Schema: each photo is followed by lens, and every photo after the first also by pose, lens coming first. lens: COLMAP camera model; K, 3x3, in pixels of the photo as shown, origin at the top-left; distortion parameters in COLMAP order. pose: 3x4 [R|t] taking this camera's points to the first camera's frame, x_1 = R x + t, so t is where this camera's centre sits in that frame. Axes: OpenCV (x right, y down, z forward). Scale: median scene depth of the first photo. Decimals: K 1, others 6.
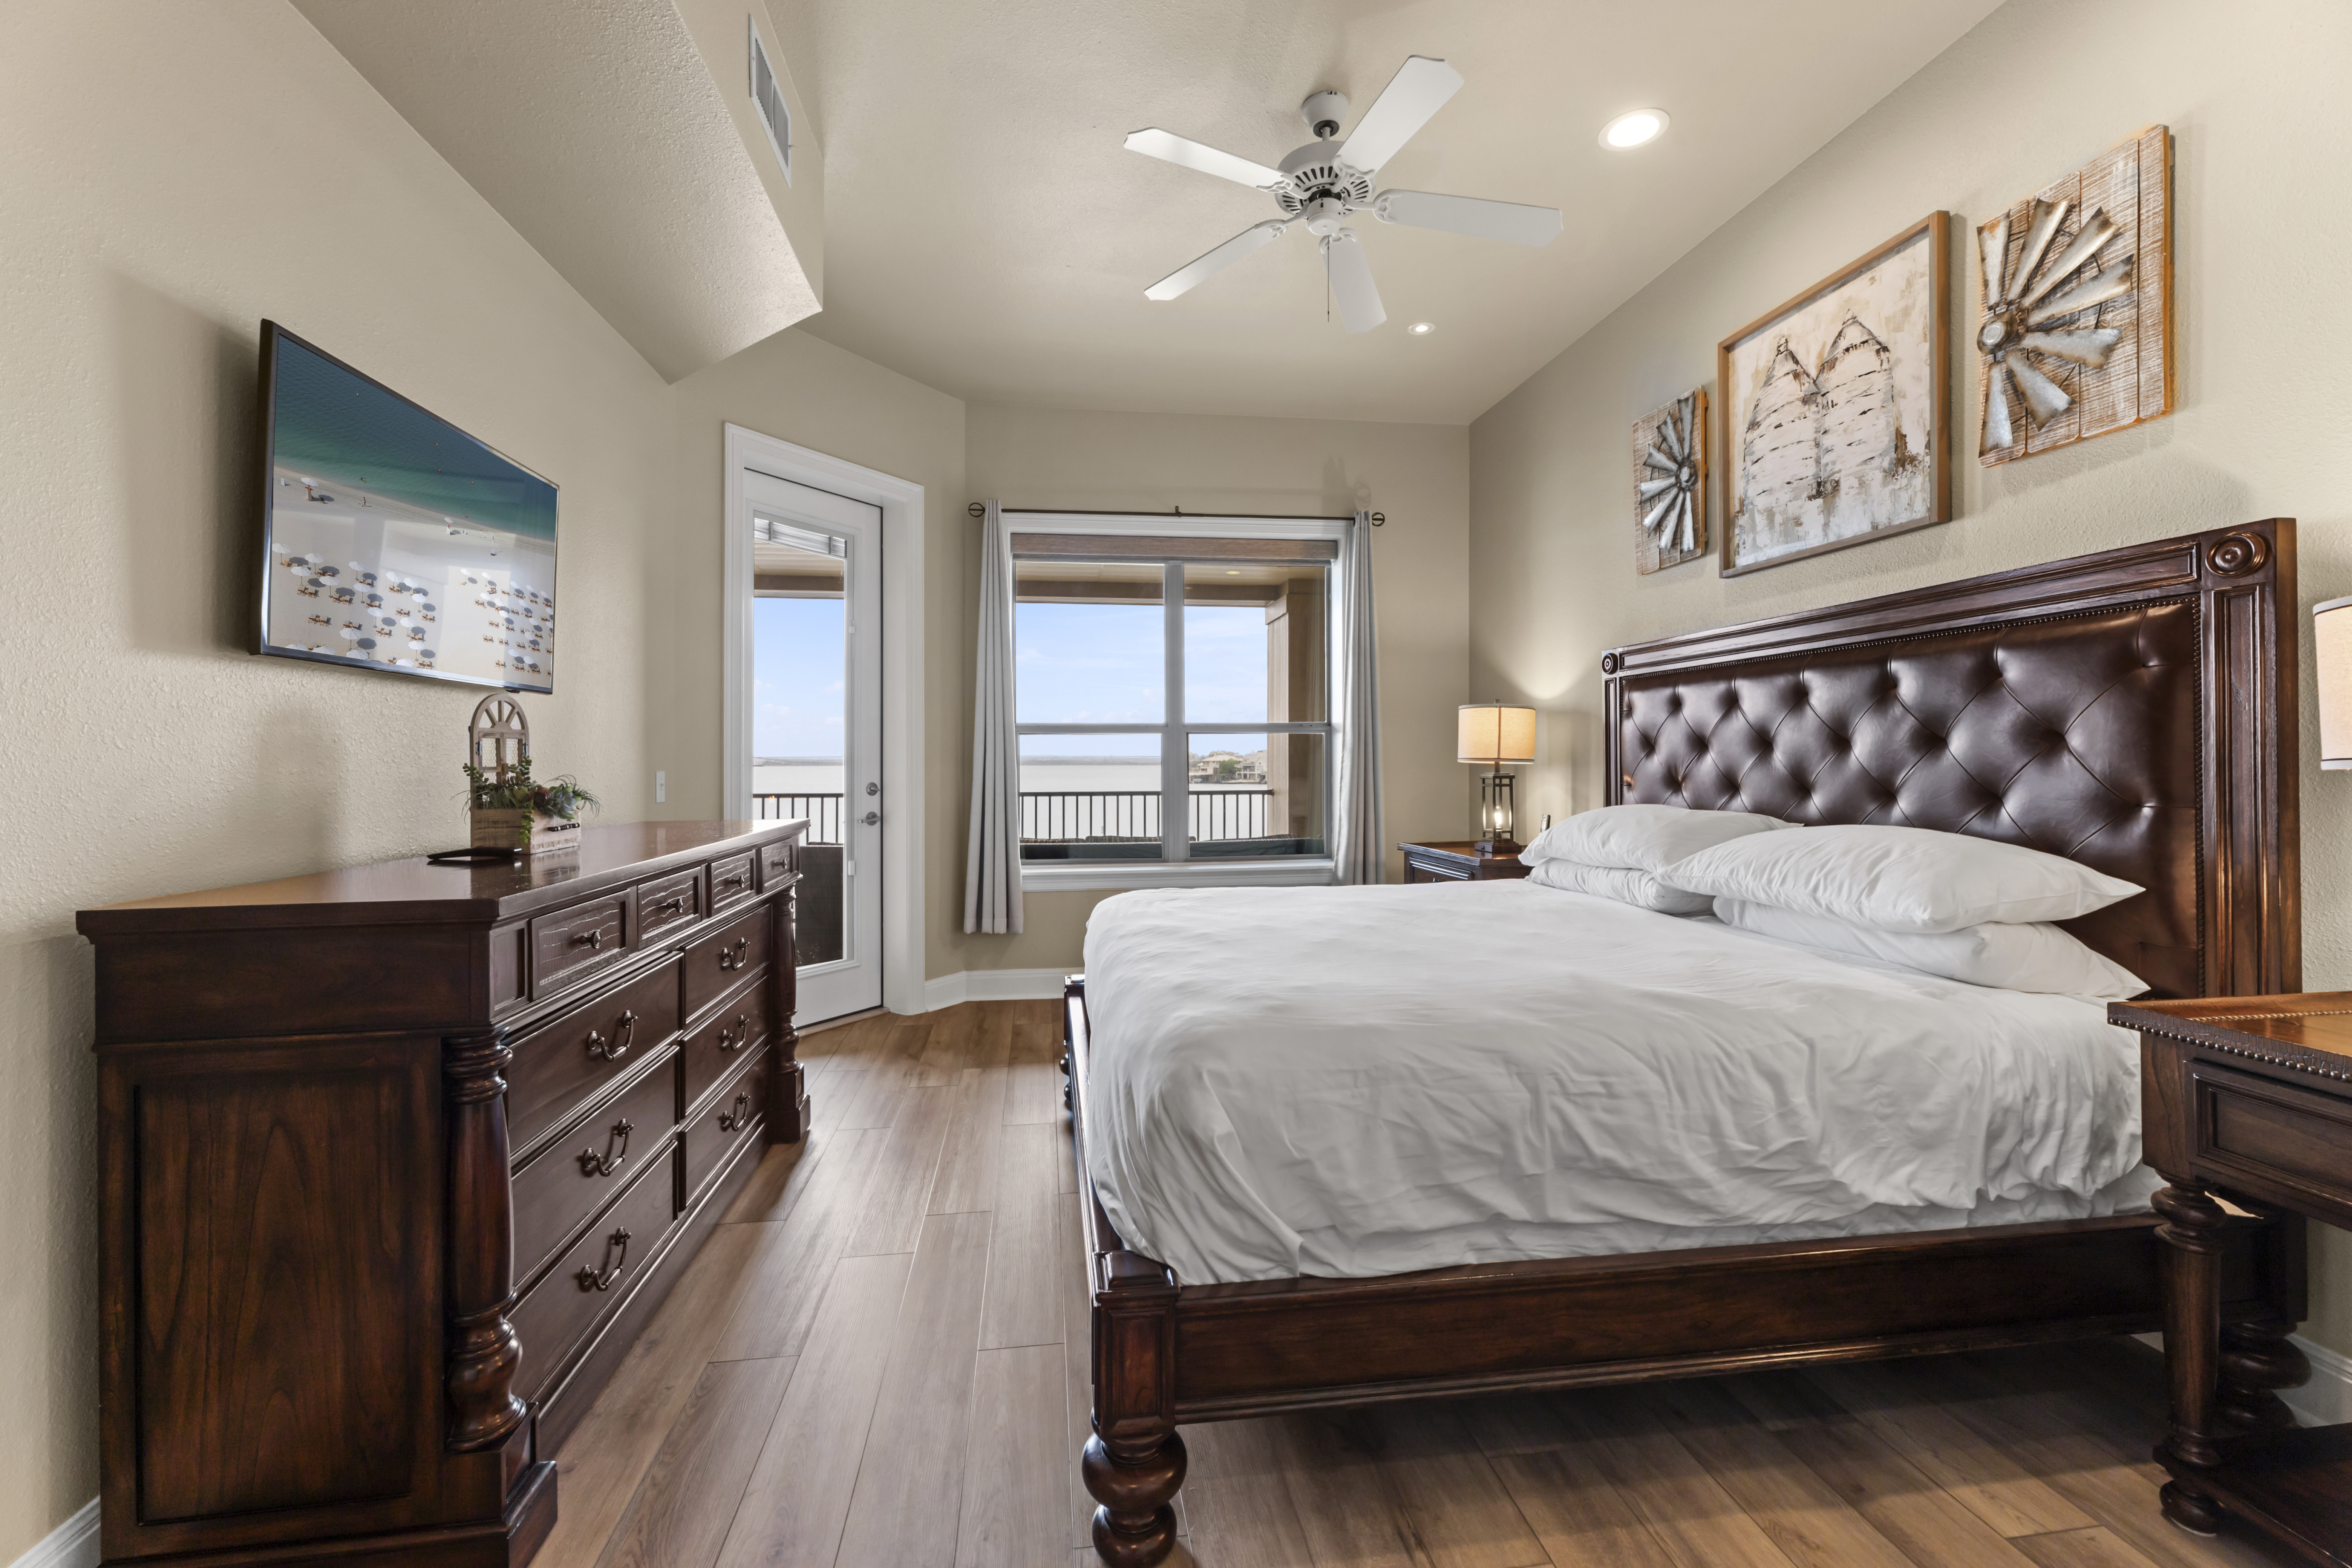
lens RADIAL K [[976.4, 0, 1196.7], [0, 976.4, 762.2], [0, 0, 1]] dist [0.004360, 0.000760]
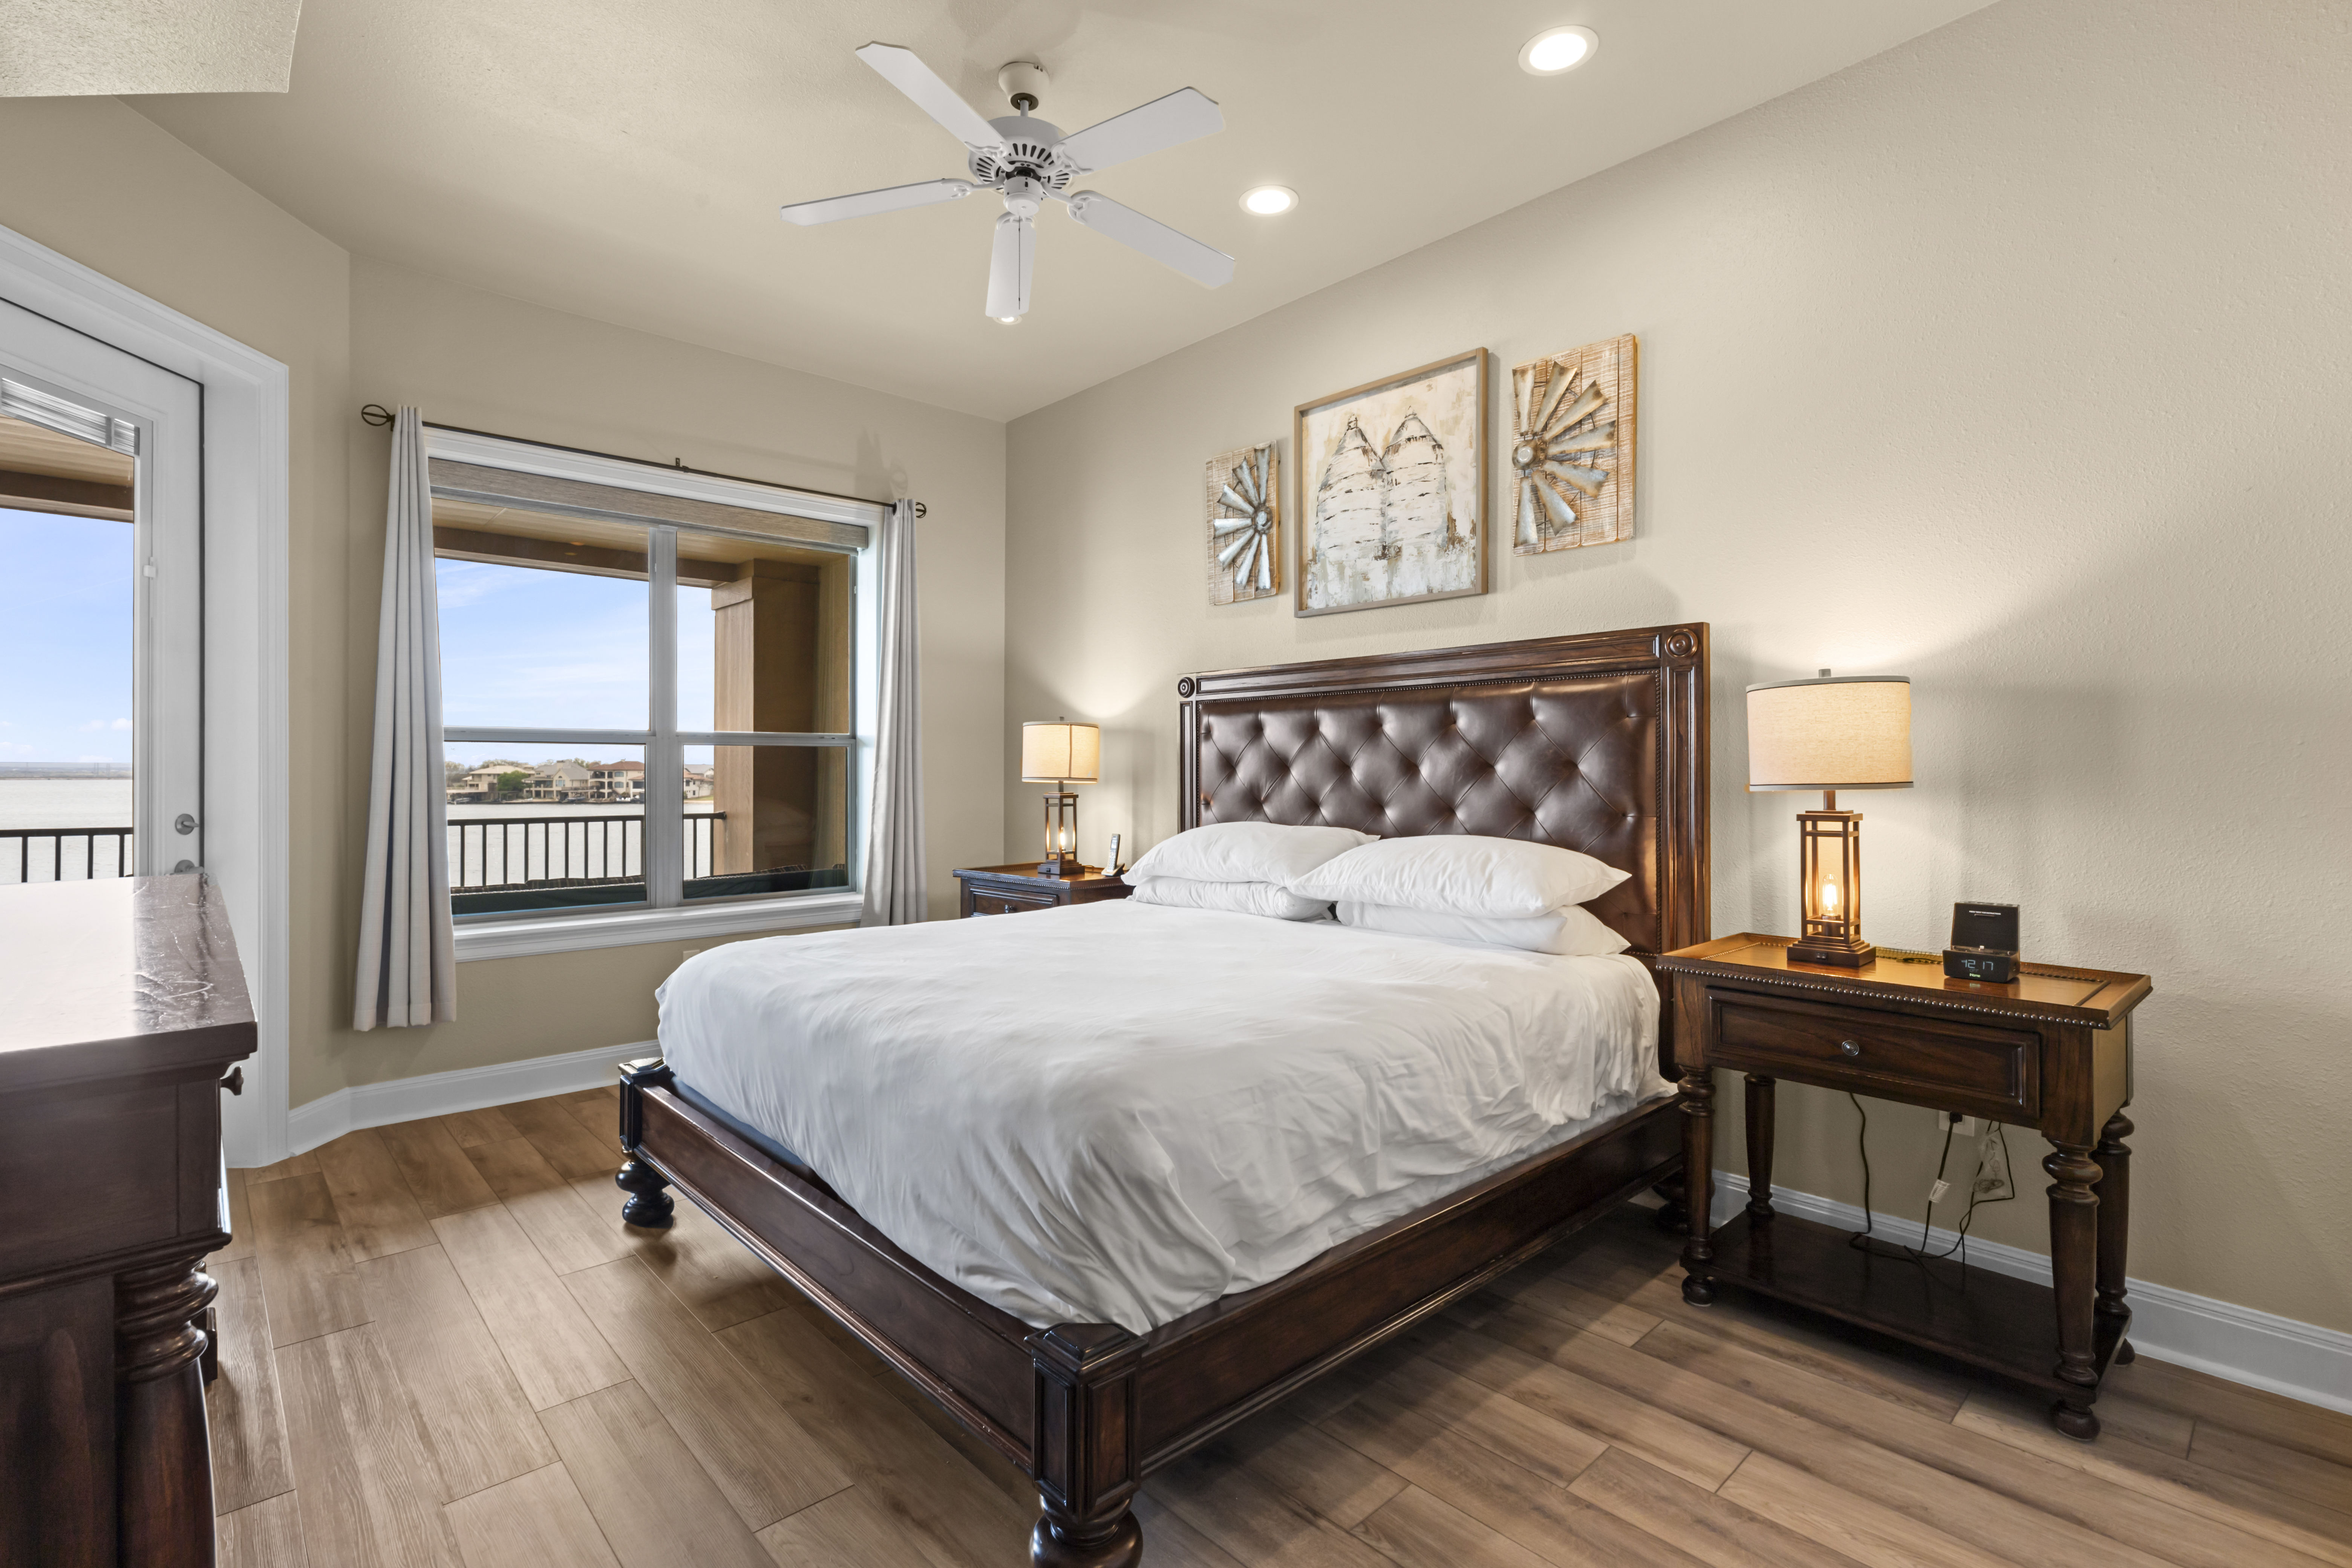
lens RADIAL K [[1106.2, 0, 1174.2], [0, 1106.2, 779.3], [0, 0, 1]] dist [0.005197, 0.000287]
pose [[0.817150, 0.000182, 0.576426, -0.365179], [-0.002214, 0.999994, 0.002822, -0.008330], [-0.576421, -0.003583, 0.817145, 0.057976]]
